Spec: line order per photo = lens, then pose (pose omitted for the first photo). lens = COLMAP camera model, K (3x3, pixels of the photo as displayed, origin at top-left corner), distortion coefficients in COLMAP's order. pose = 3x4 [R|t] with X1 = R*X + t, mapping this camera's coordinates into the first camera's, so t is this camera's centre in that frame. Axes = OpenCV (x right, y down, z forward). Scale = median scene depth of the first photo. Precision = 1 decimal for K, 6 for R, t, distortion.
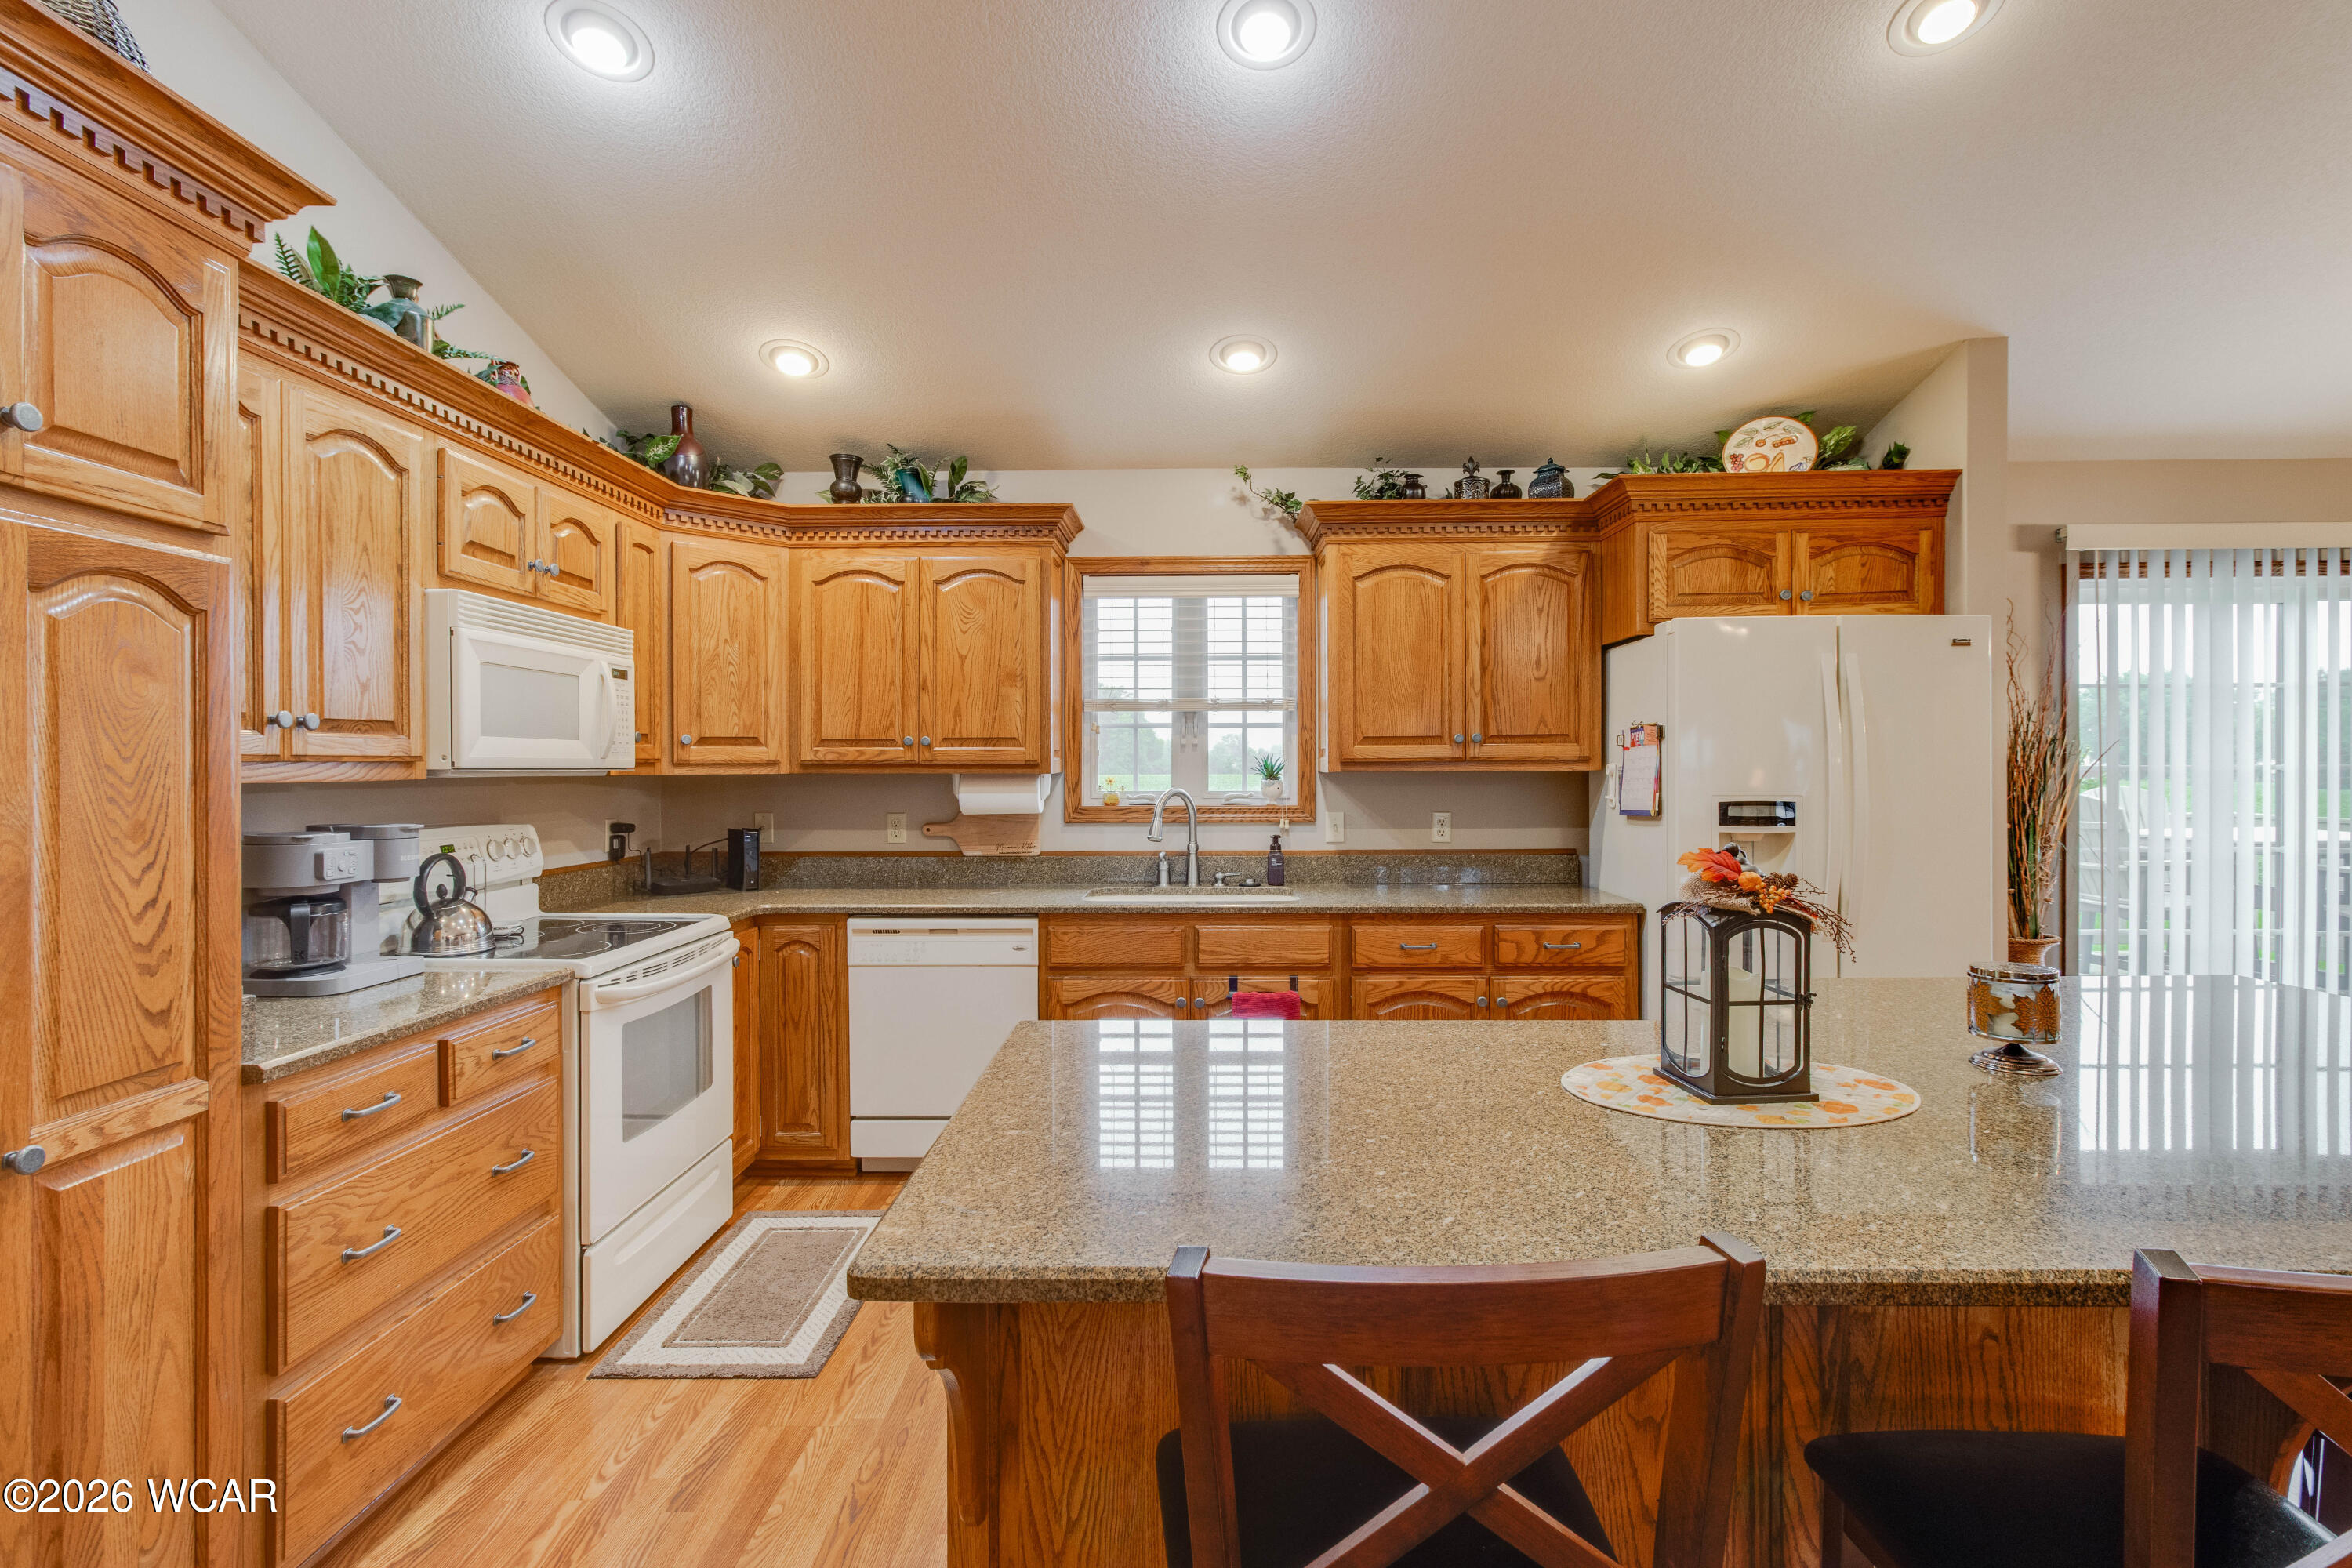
lens RADIAL K [[1096.4, 0, 1180.8], [0, 1096.4, 775.0], [0, 0, 1]] dist [0.001099, 0.000243]
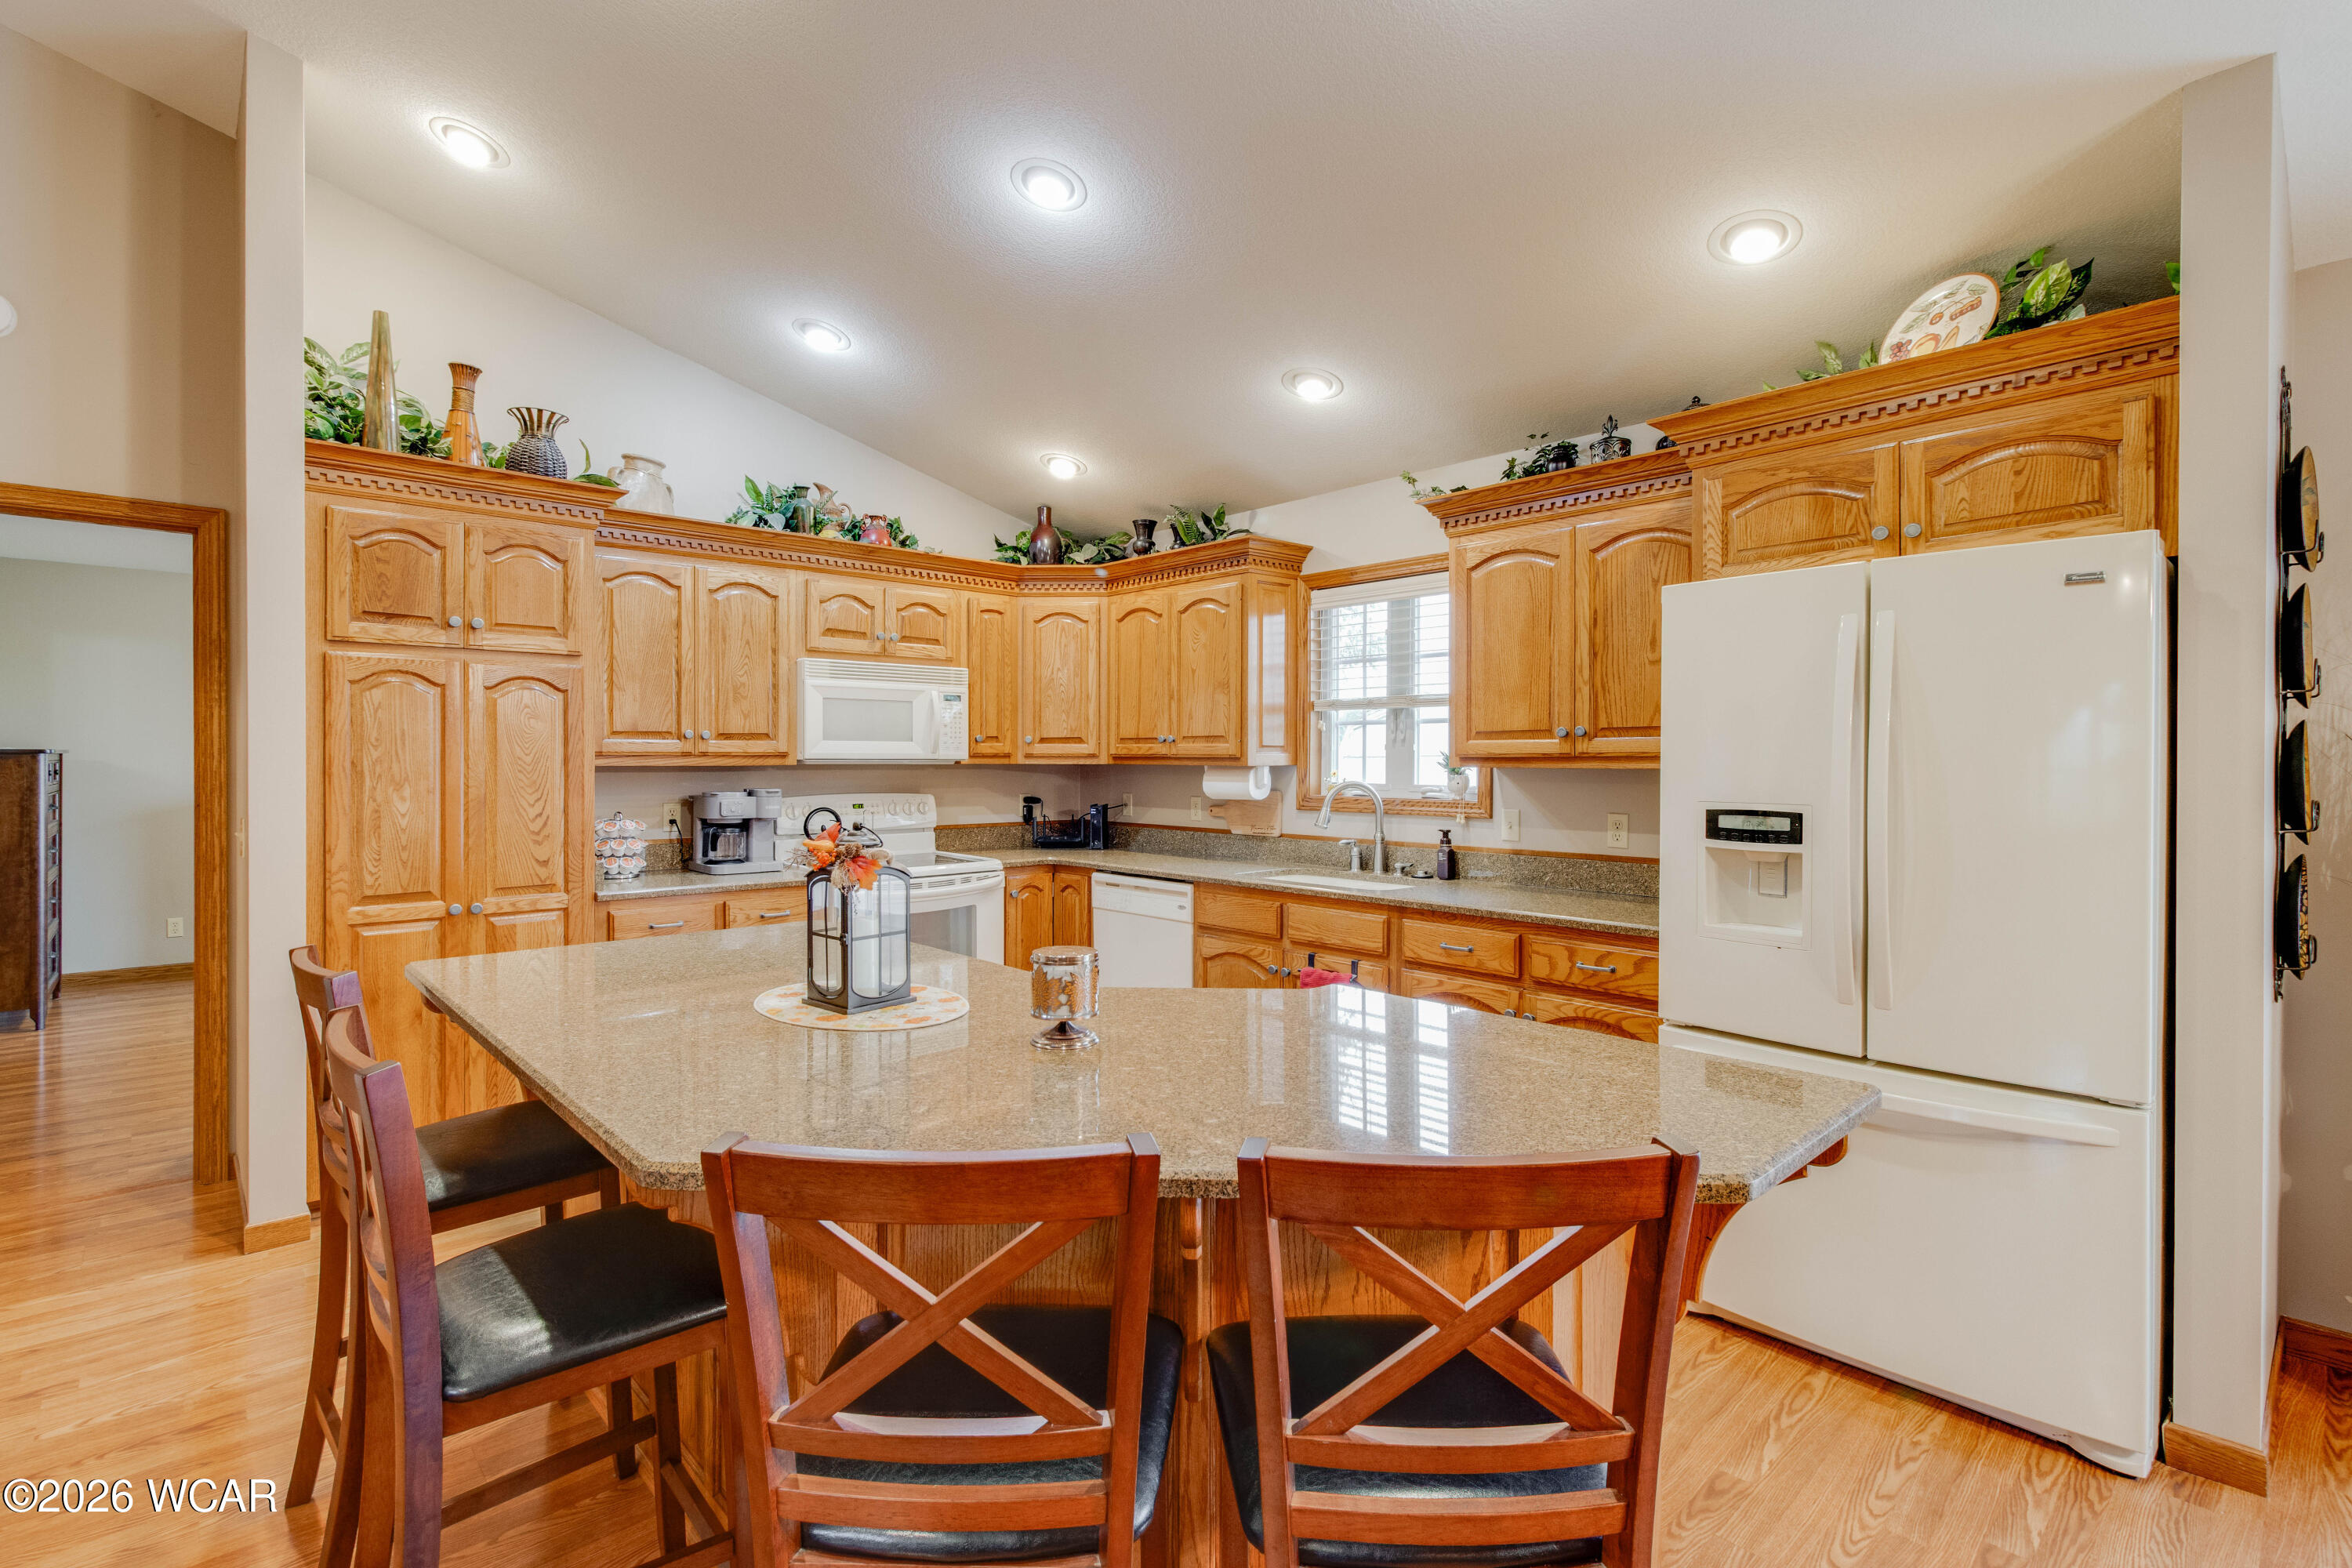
lens RADIAL K [[1094.0, 0, 1176.1], [0, 1094.0, 767.4], [0, 0, 1]] dist [0.000725, 0.000366]
pose [[0.692421, 0.011309, -0.721405, 0.685463], [-0.010431, 0.999930, 0.005662, -0.005693], [0.721419, 0.003604, 0.692490, 0.136449]]
